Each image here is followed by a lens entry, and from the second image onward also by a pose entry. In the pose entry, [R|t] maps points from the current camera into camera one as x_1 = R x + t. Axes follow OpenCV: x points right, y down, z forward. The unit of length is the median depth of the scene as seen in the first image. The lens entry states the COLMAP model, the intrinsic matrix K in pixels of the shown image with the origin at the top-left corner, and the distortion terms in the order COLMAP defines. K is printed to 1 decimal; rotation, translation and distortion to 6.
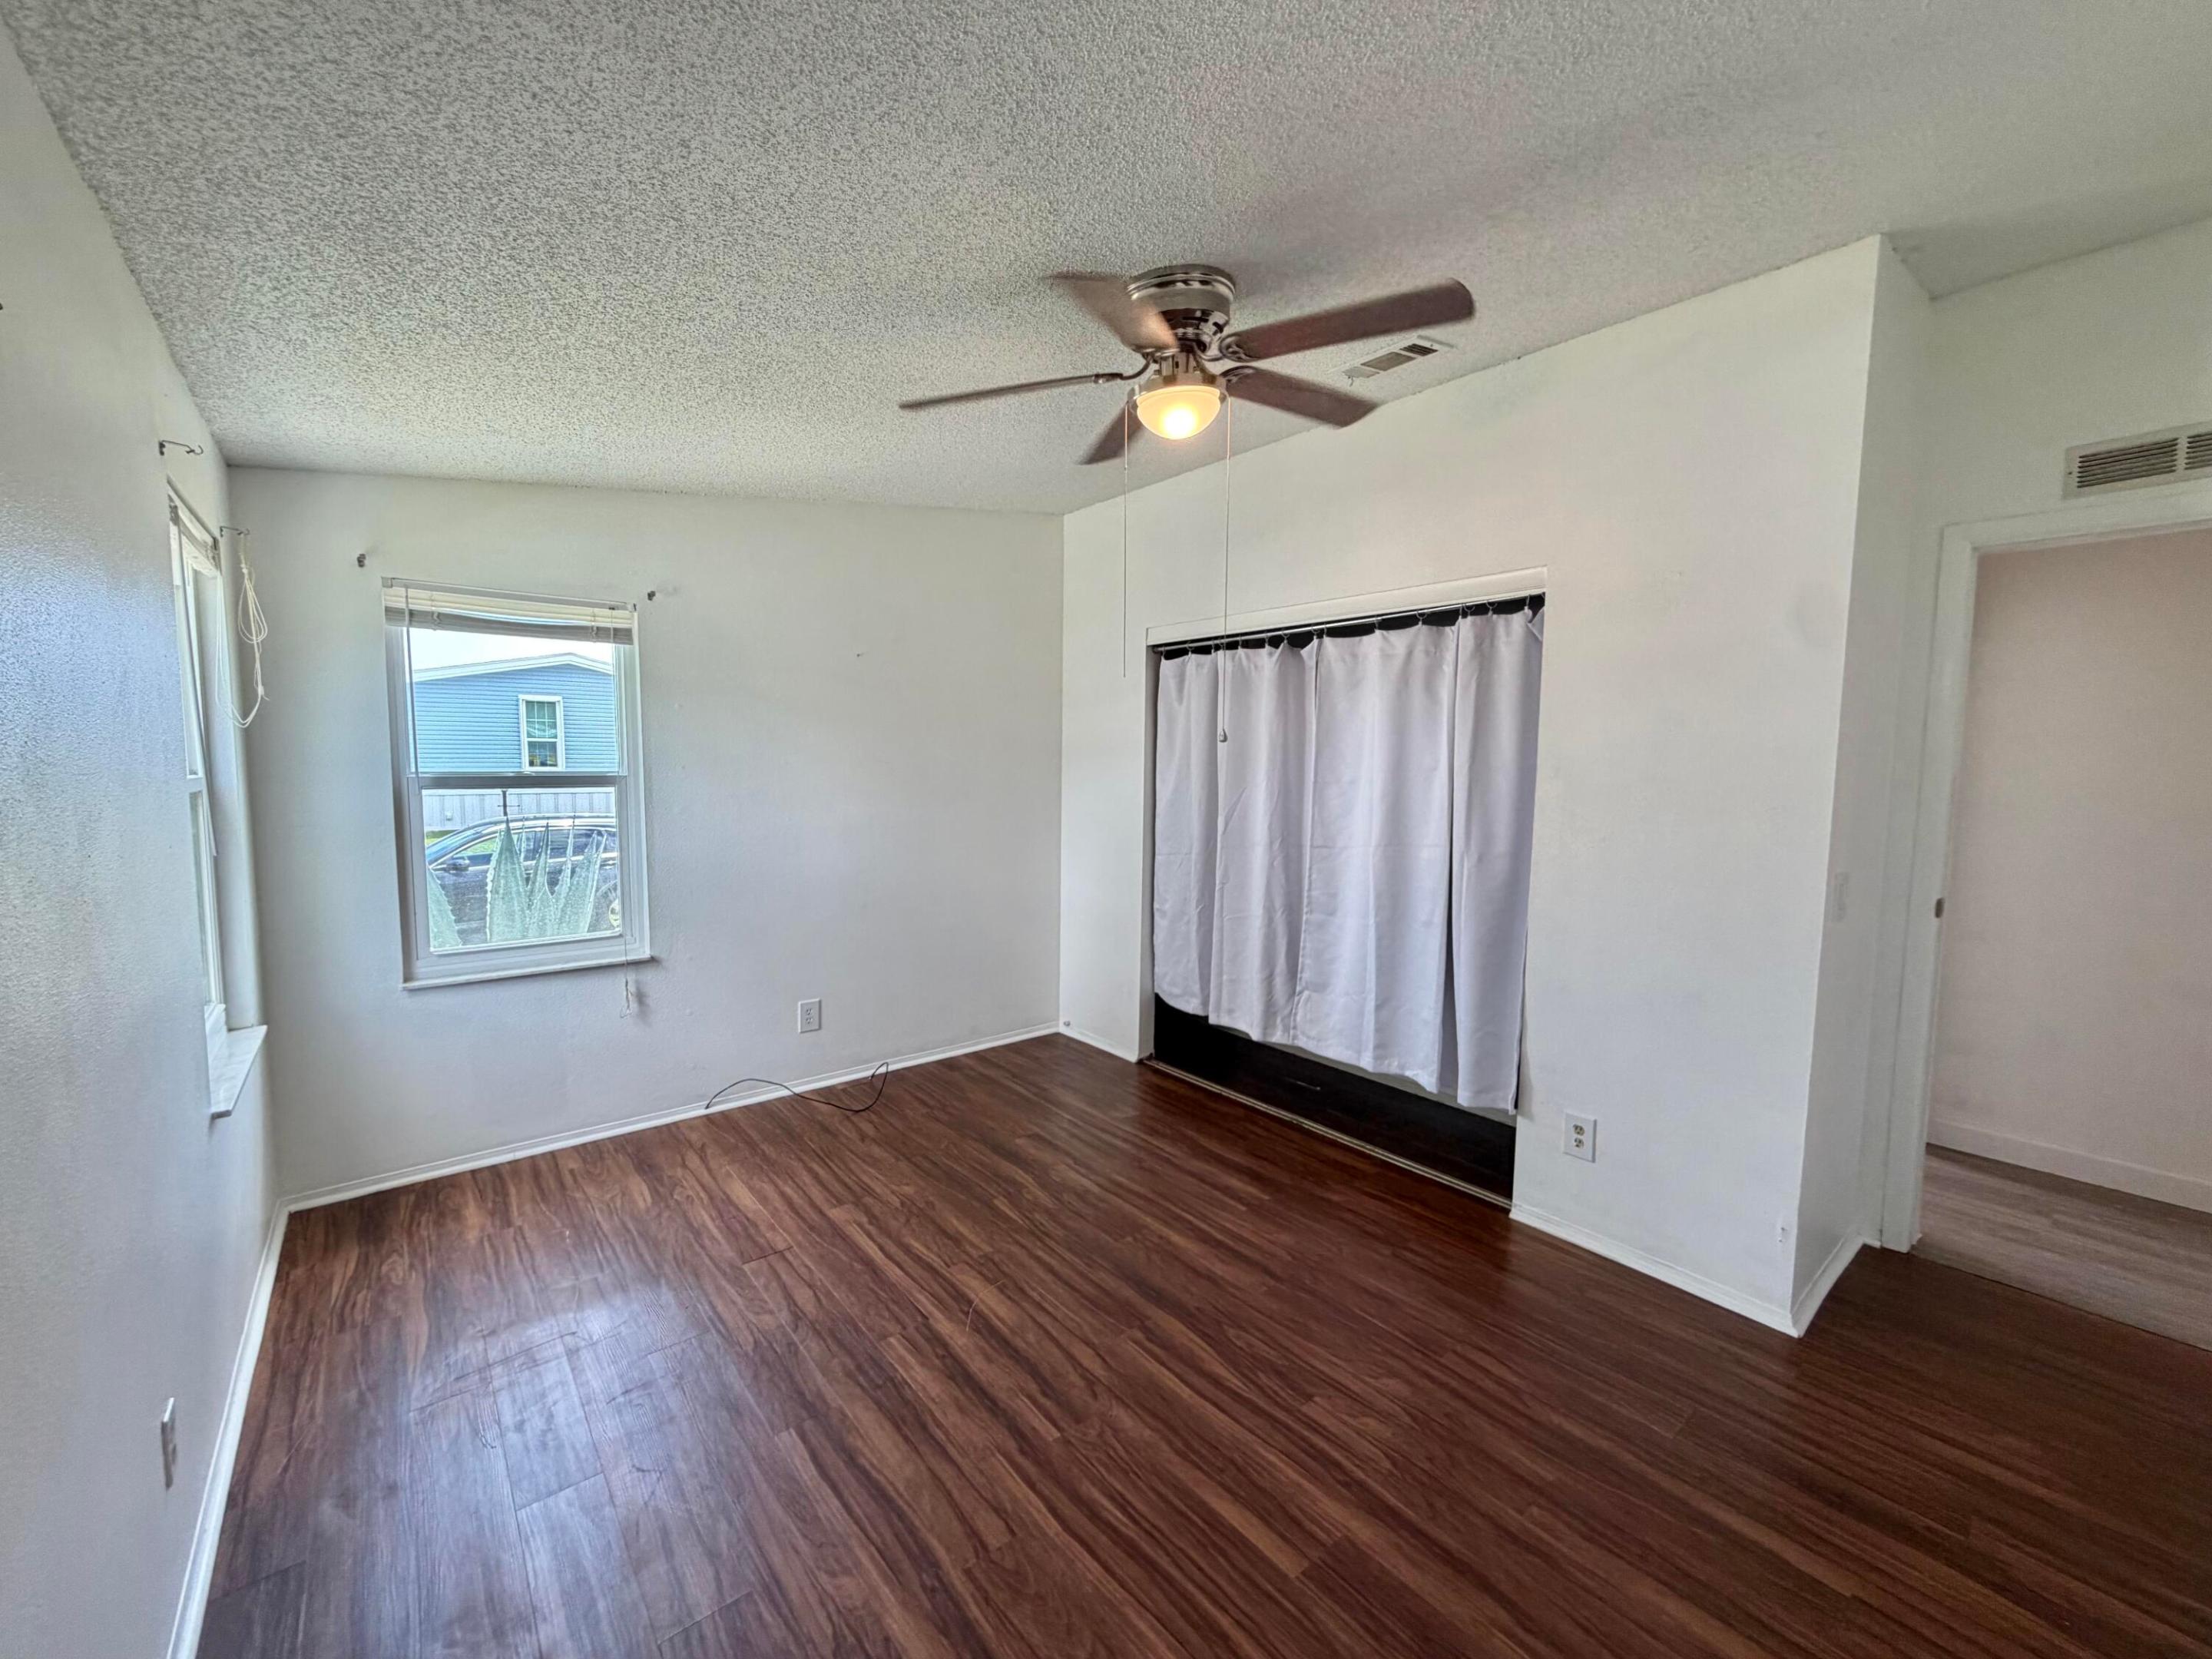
lens RADIAL K [[882.1, 0, 1096.8], [0, 882.1, 831.2], [0, 0, 1]] dist [0.000205, -0.000387]
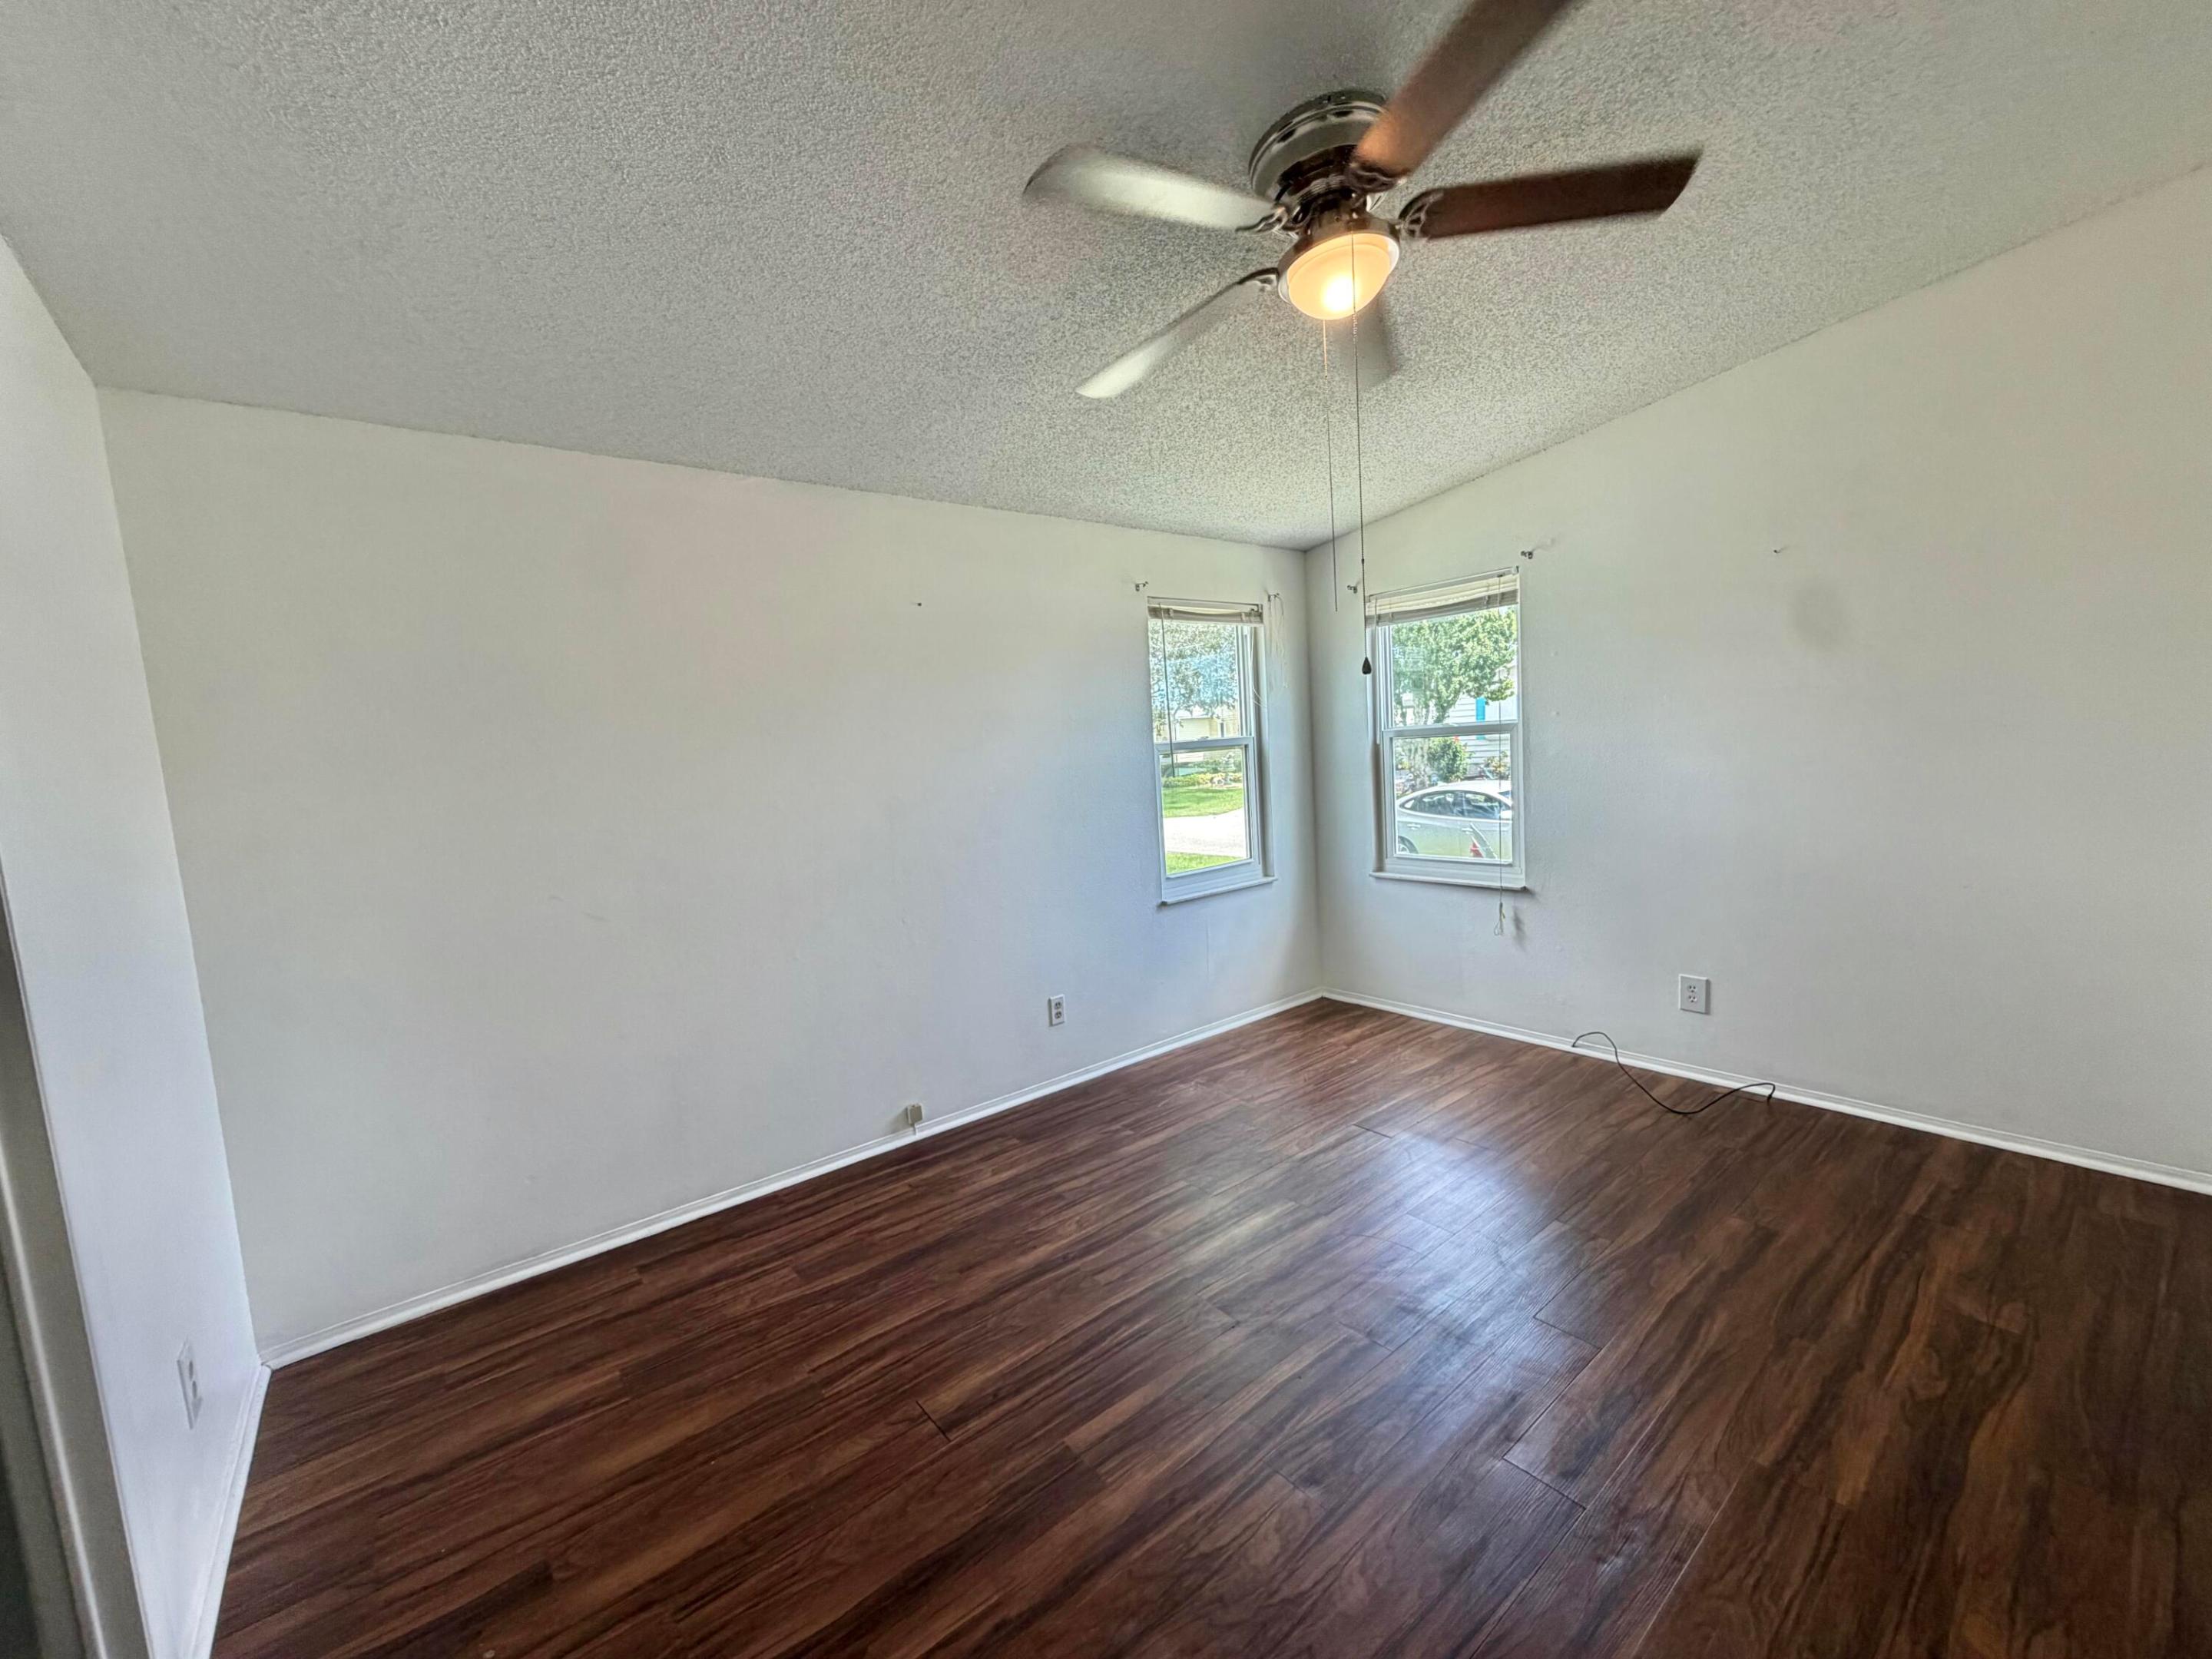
lens RADIAL K [[882.1, 0, 1096.8], [0, 882.1, 831.2], [0, 0, 1]] dist [0.000205, -0.000387]
pose [[-0.016937, 0.086055, -0.996146, 0.634718], [-0.022318, 0.996009, 0.086422, -0.011594], [0.999607, 0.023695, -0.014948, 0.518541]]
